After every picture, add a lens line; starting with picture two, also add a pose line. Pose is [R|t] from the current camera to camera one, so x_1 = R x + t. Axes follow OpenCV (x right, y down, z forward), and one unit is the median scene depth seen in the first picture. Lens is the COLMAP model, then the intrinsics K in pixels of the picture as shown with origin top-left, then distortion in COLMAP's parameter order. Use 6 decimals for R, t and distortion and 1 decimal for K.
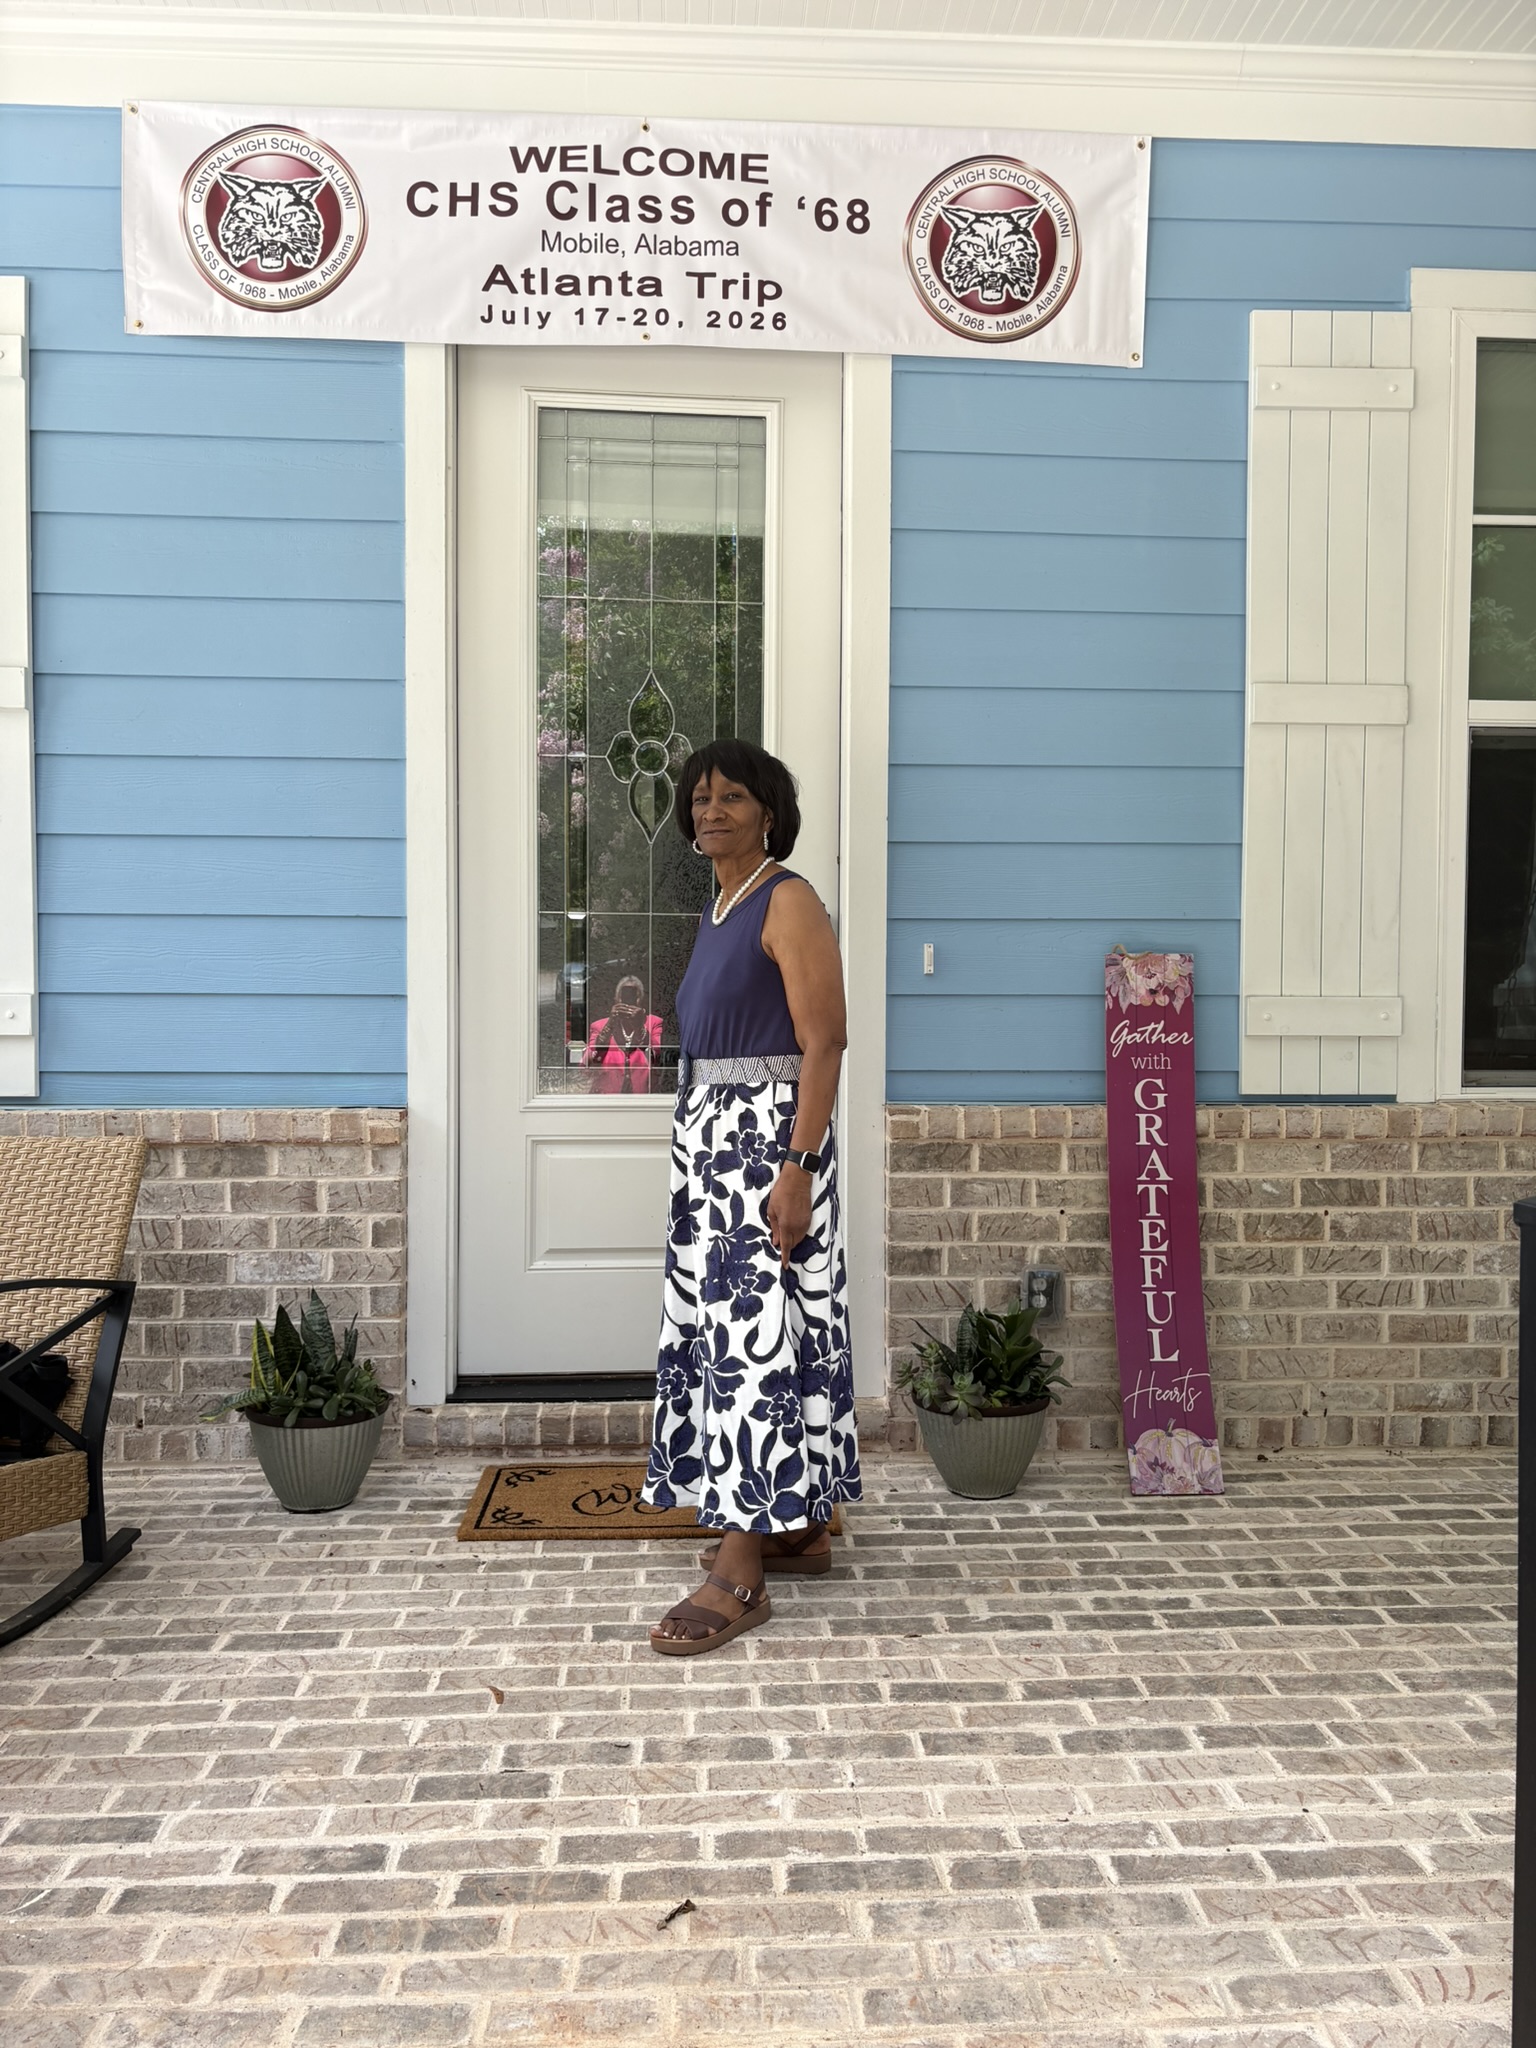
lens RADIAL K [[1519.9, 0, 777.7], [0, 1519.9, 1033.9], [0, 0, 1]] dist [0.029155, -0.028085]
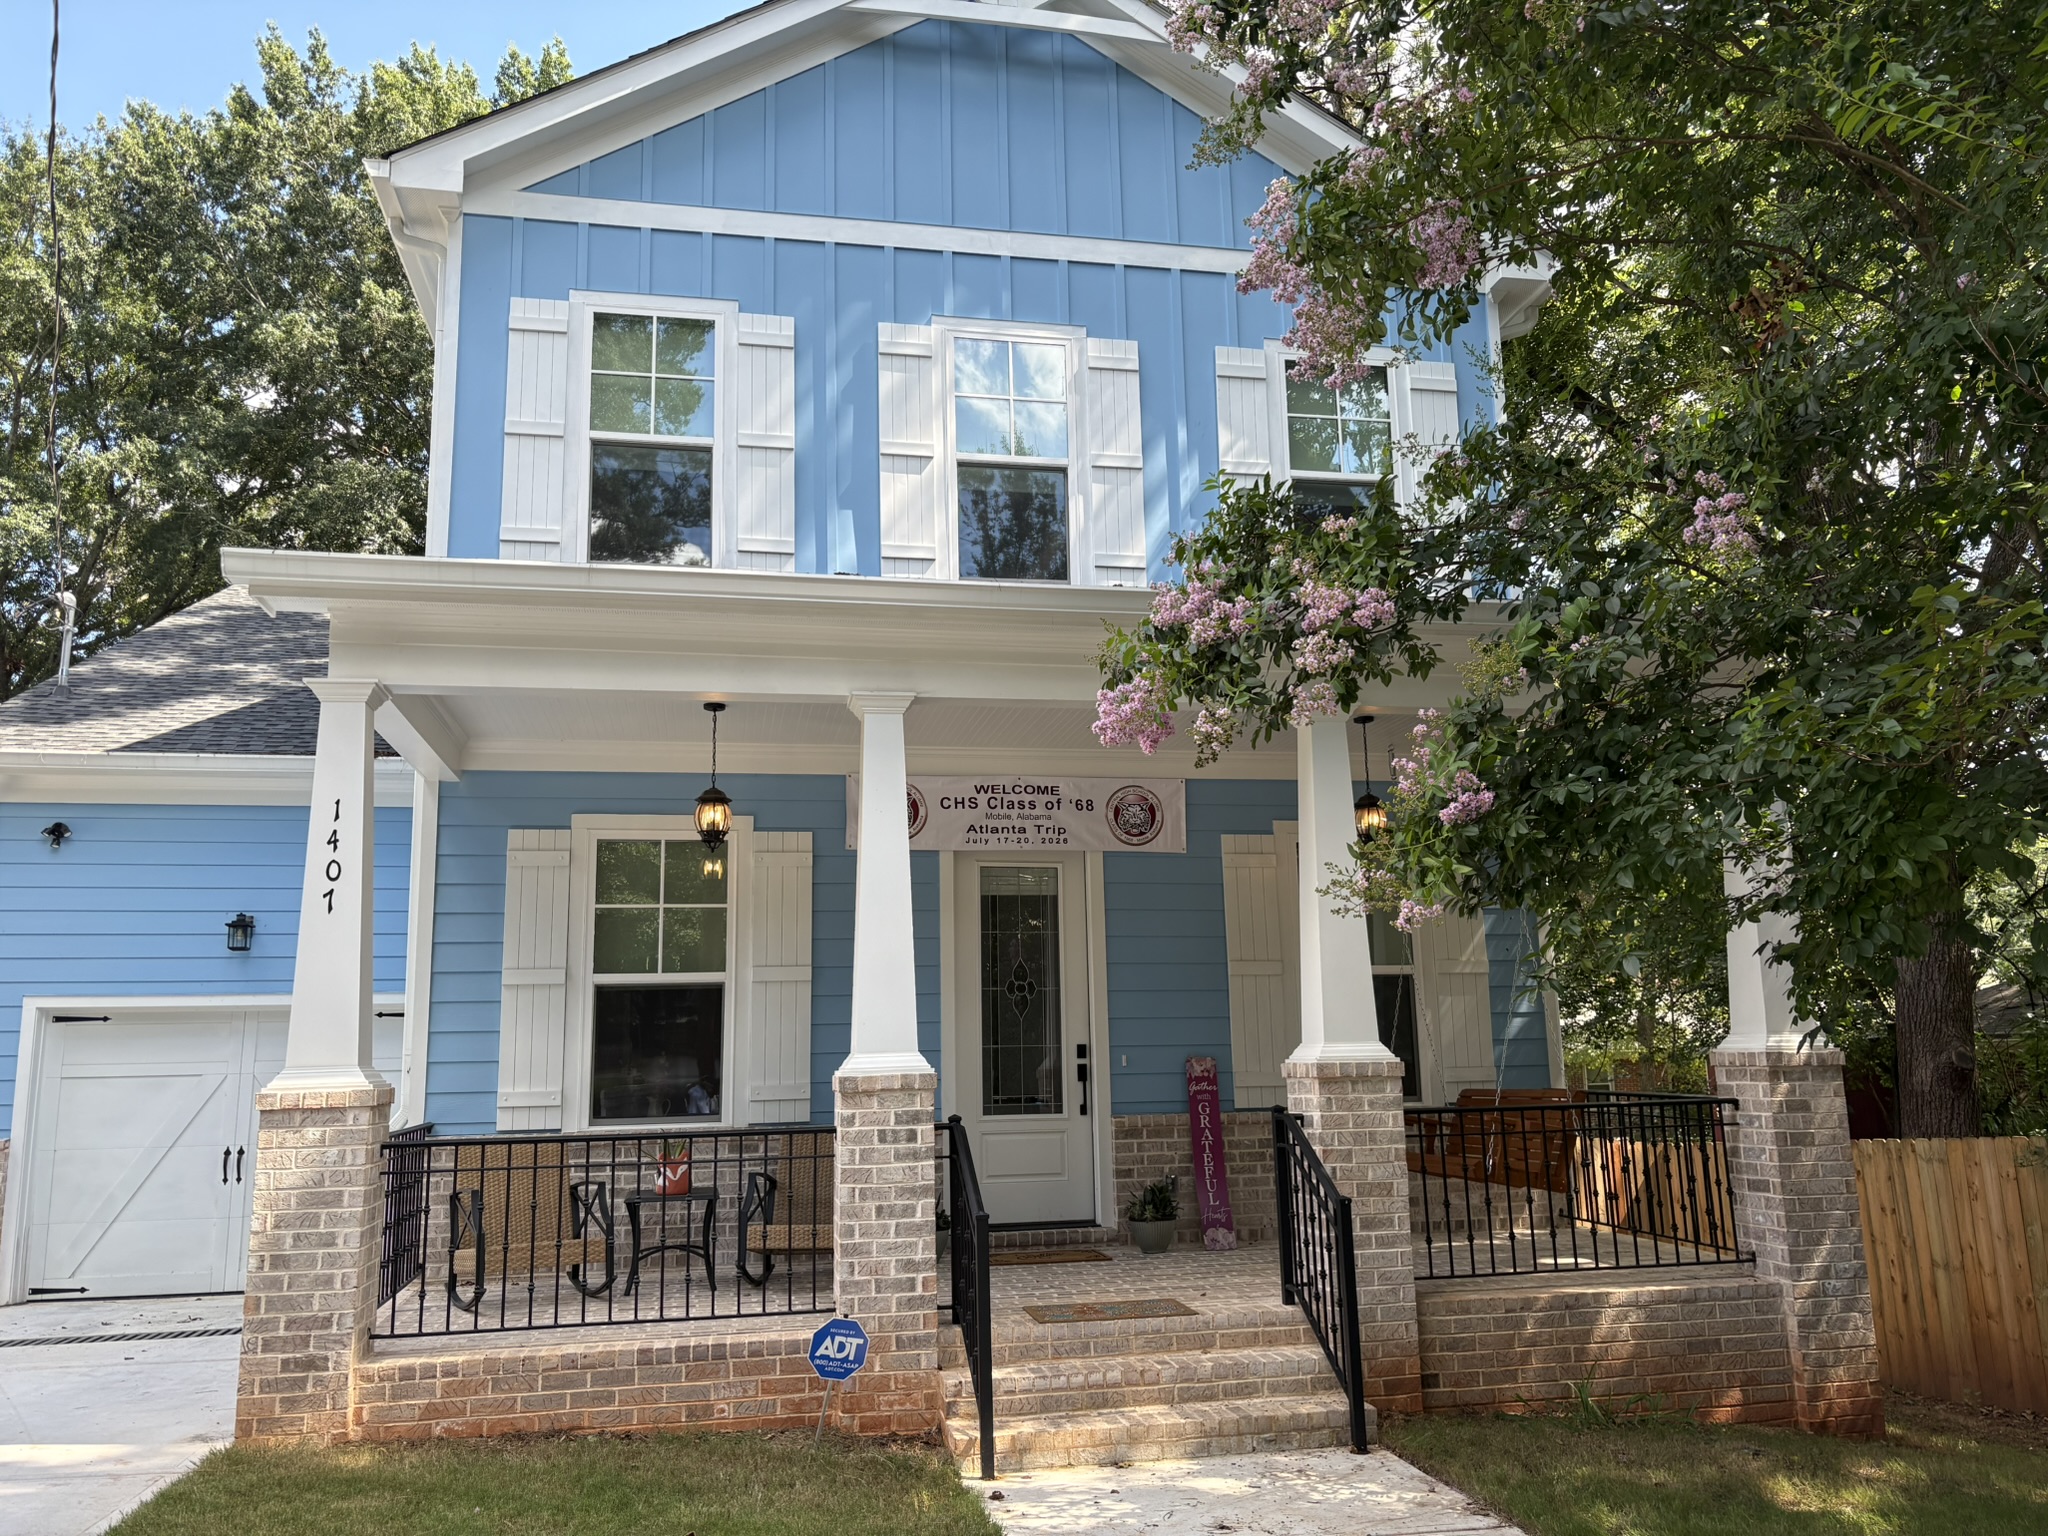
lens RADIAL K [[1519.9, 0, 1025.0], [0, 1519.9, 734.1], [0, 0, 1]] dist [0.029155, -0.028085]
pose [[0.990419, 0.003251, 0.138059, -0.486445], [0.029773, 0.971186, -0.236455, 0.024108], [-0.134850, 0.238300, 0.961784, -1.877853]]
